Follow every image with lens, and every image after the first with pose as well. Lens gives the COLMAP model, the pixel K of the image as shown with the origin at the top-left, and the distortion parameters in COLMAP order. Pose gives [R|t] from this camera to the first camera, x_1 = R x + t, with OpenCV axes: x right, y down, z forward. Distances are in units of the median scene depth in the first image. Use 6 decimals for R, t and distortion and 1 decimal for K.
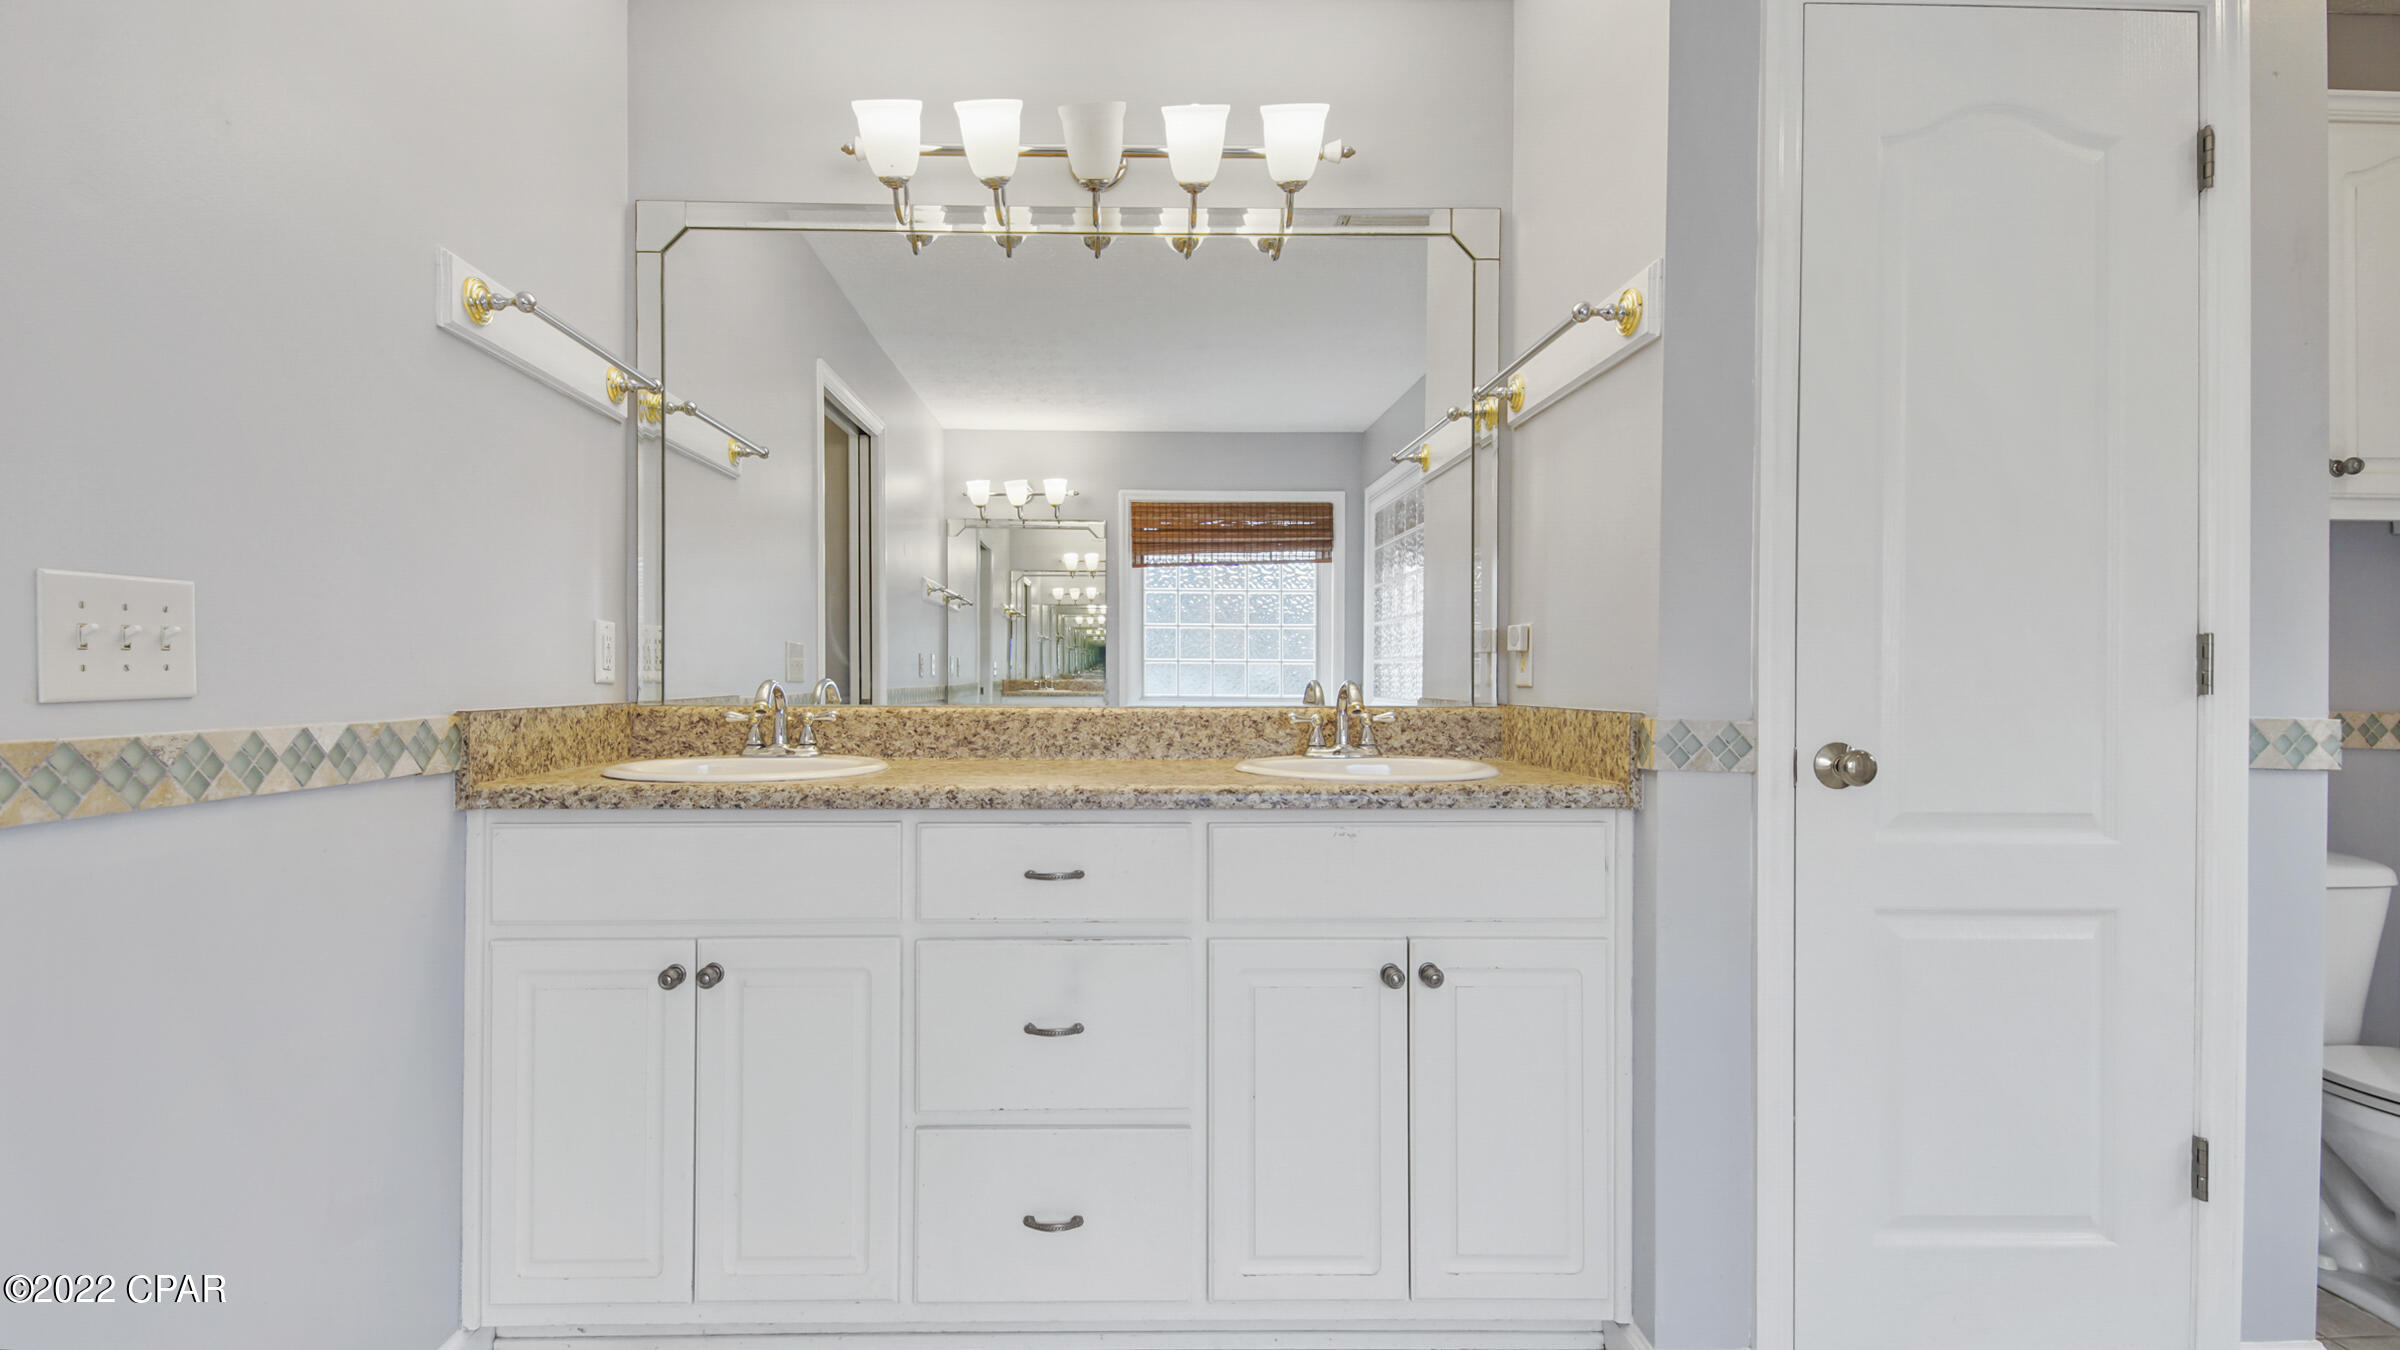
lens RADIAL K [[1078.8, 0, 1154.9], [0, 1078.8, 678.1], [0, 0, 1]] dist [0.018253, 0.000009]
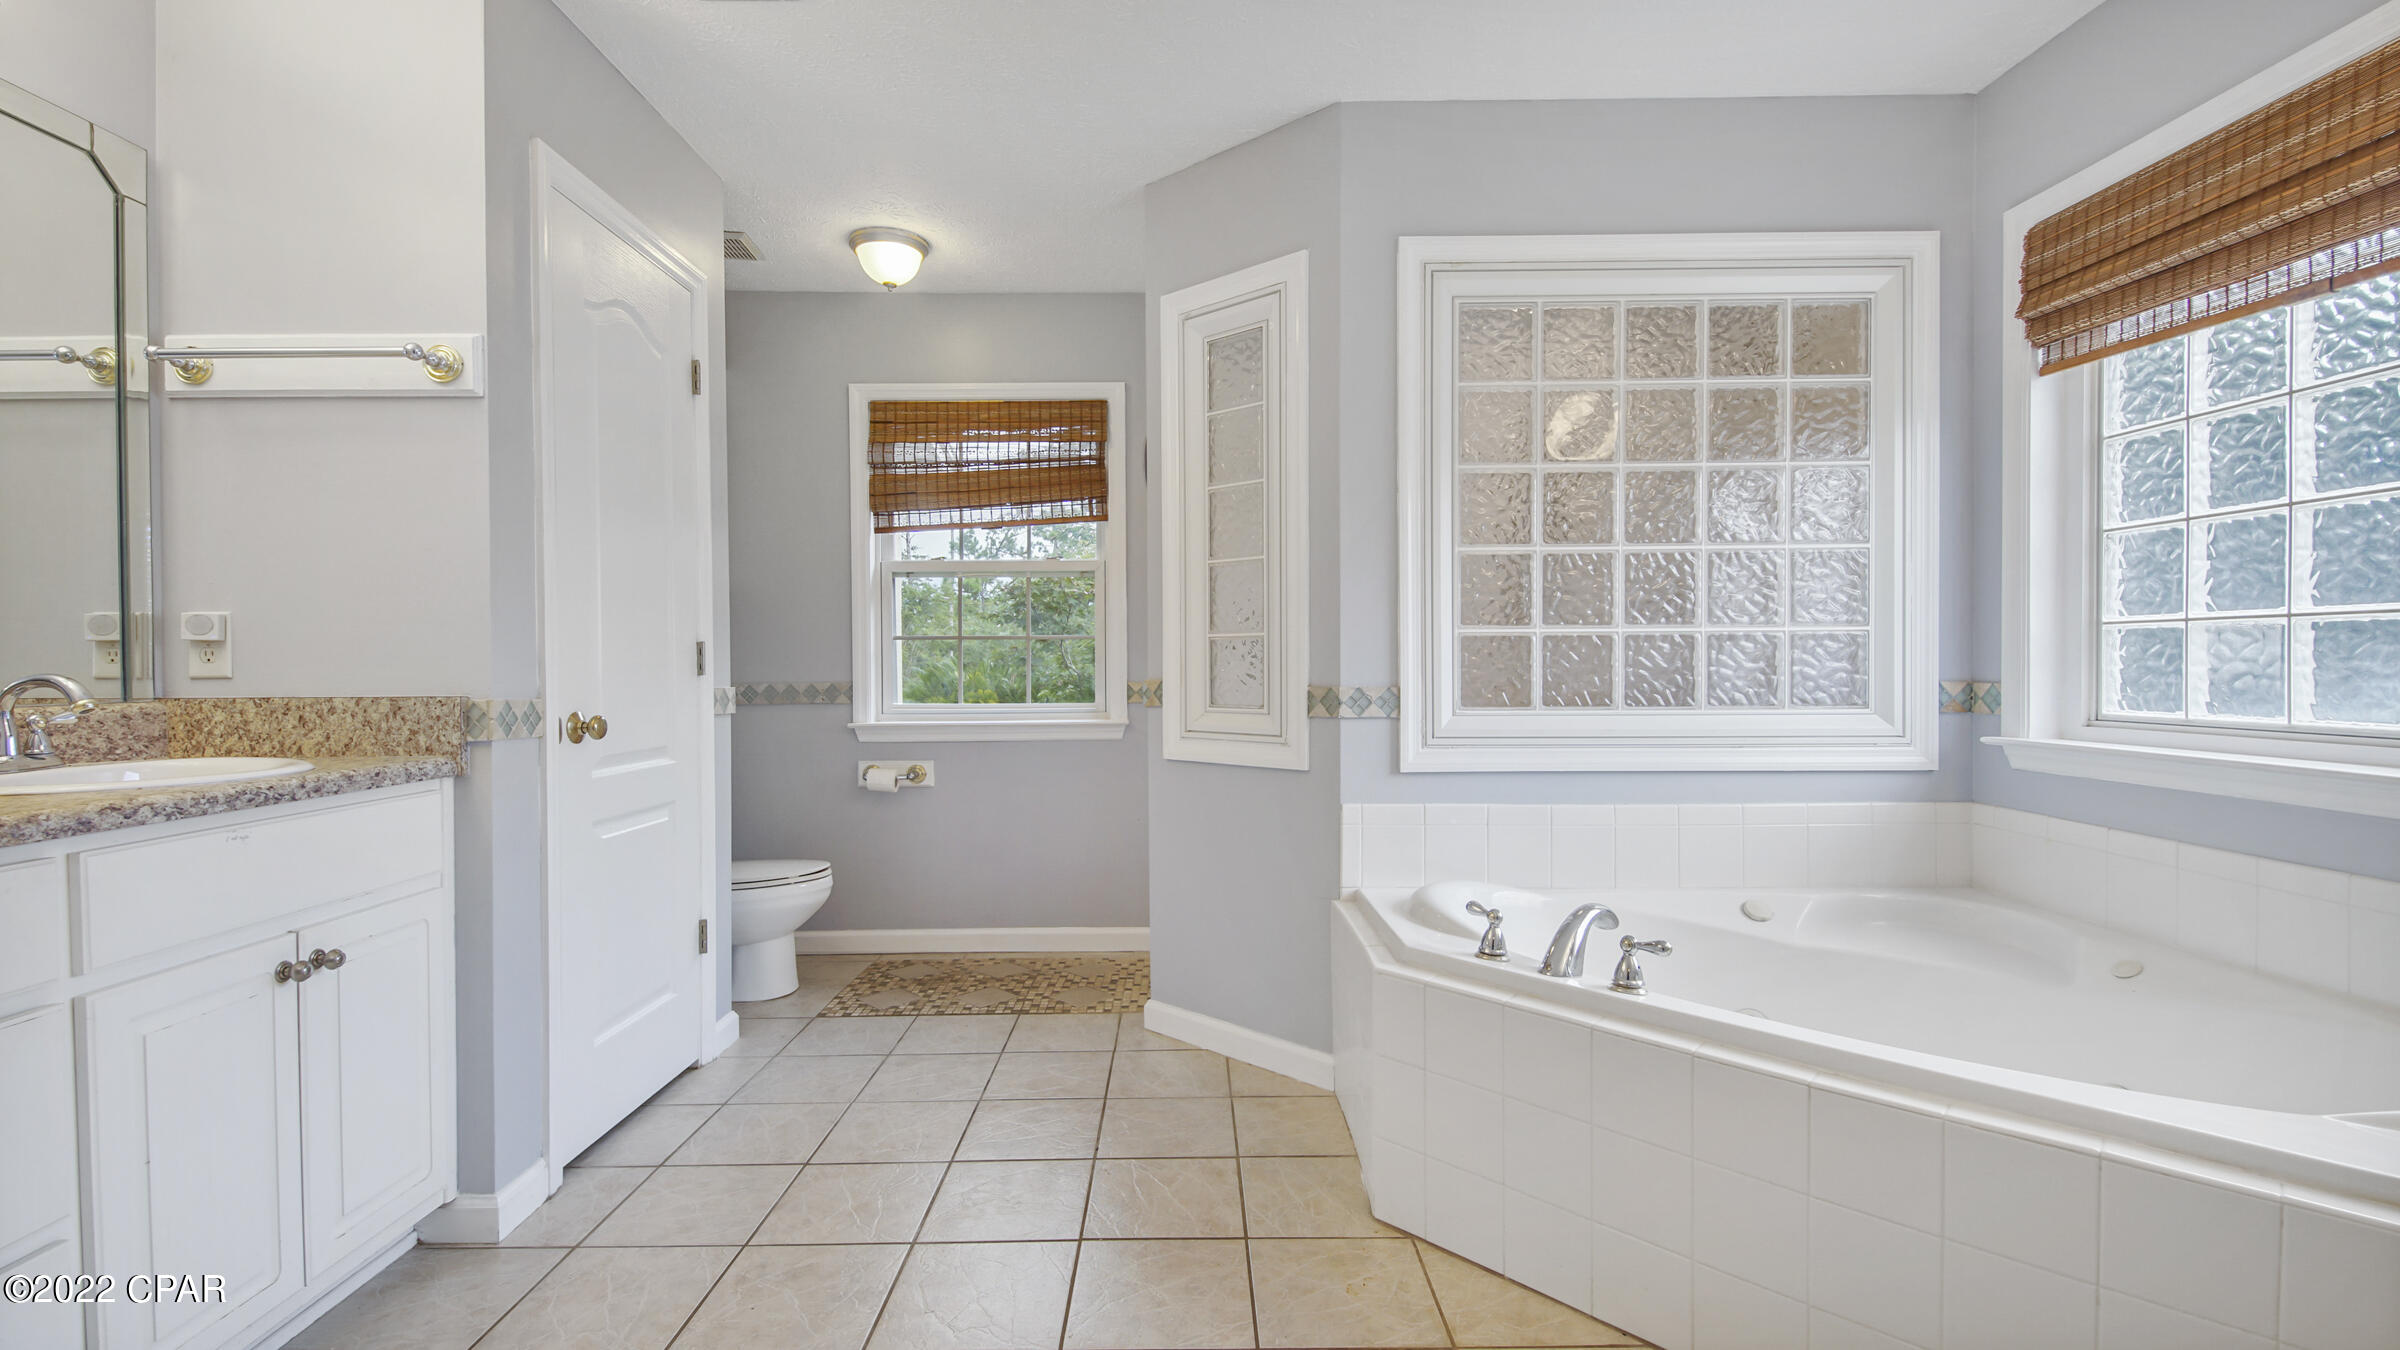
lens RADIAL K [[1067.0, 0, 1200.0], [0, 1067.0, 675.0], [0, 0, 1]] dist [0.015275, -0.000361]
pose [[-0.001385, -0.013022, 0.999914, -0.763543], [0.004319, 0.999906, 0.013028, -0.004453], [-0.999990, 0.004337, -0.001329, 0.167563]]
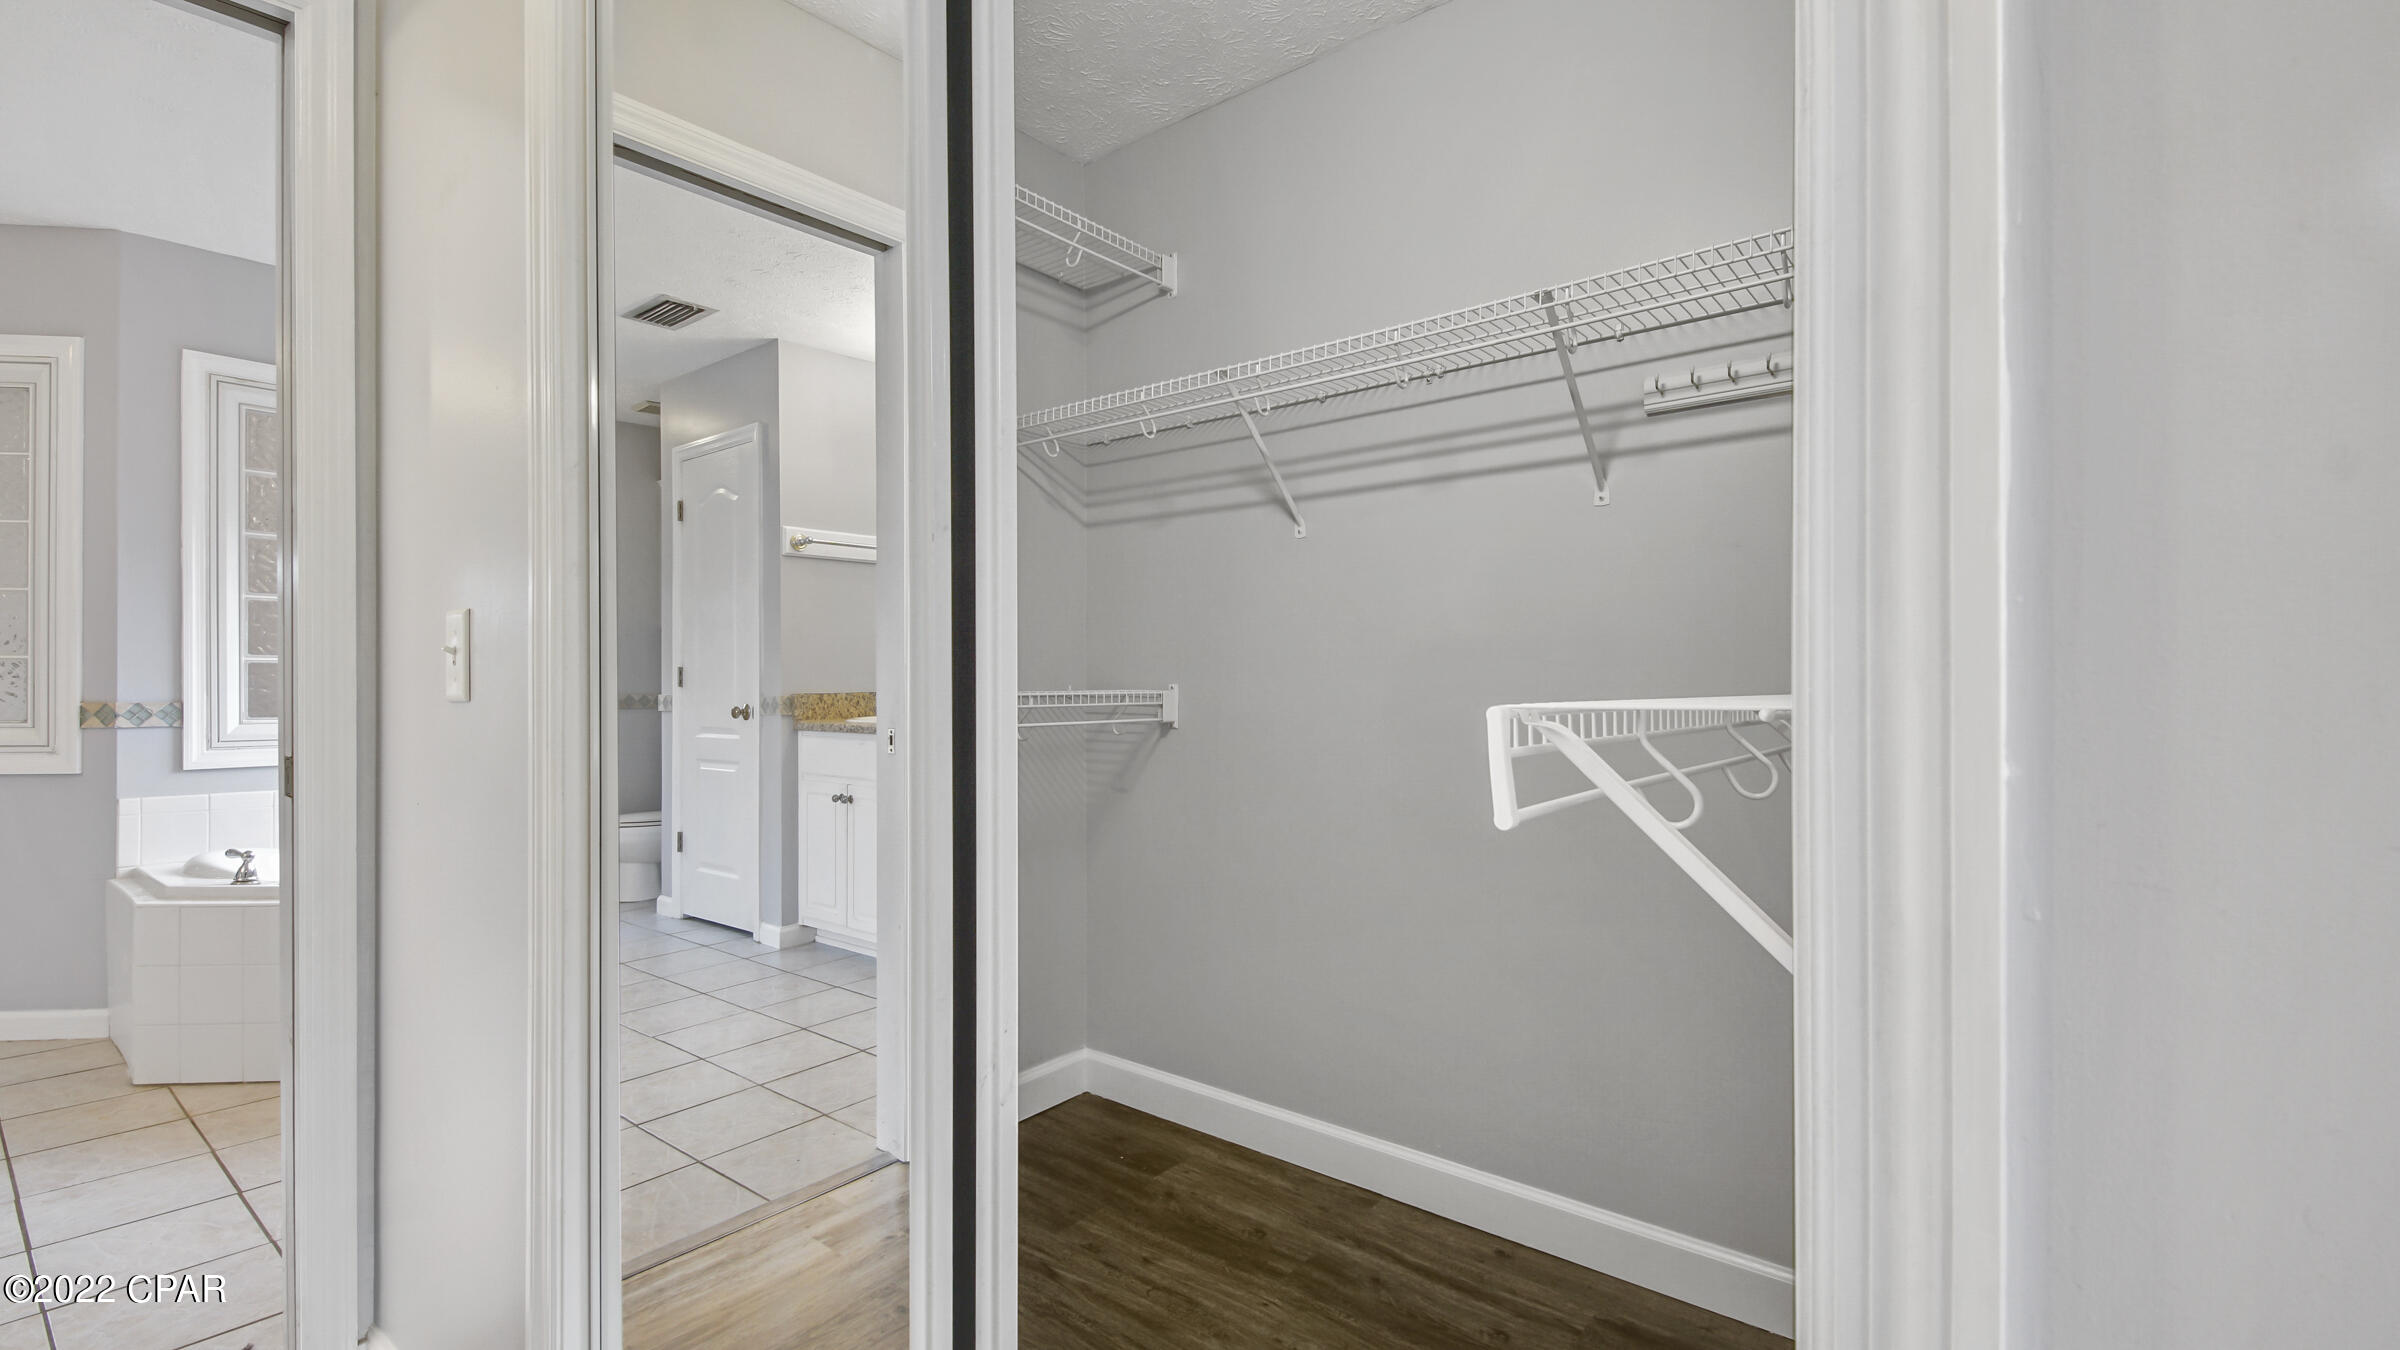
lens RADIAL K [[1053.7, 0, 1208.3], [0, 1053.7, 687.2], [0, 0, 1]] dist [0.017685, -0.014341]
pose [[-0.770087, -0.002614, 0.637934, -1.867652], [-0.002484, 0.999996, 0.001099, 0.000114], [-0.637934, -0.000738, -0.770090, 0.168808]]
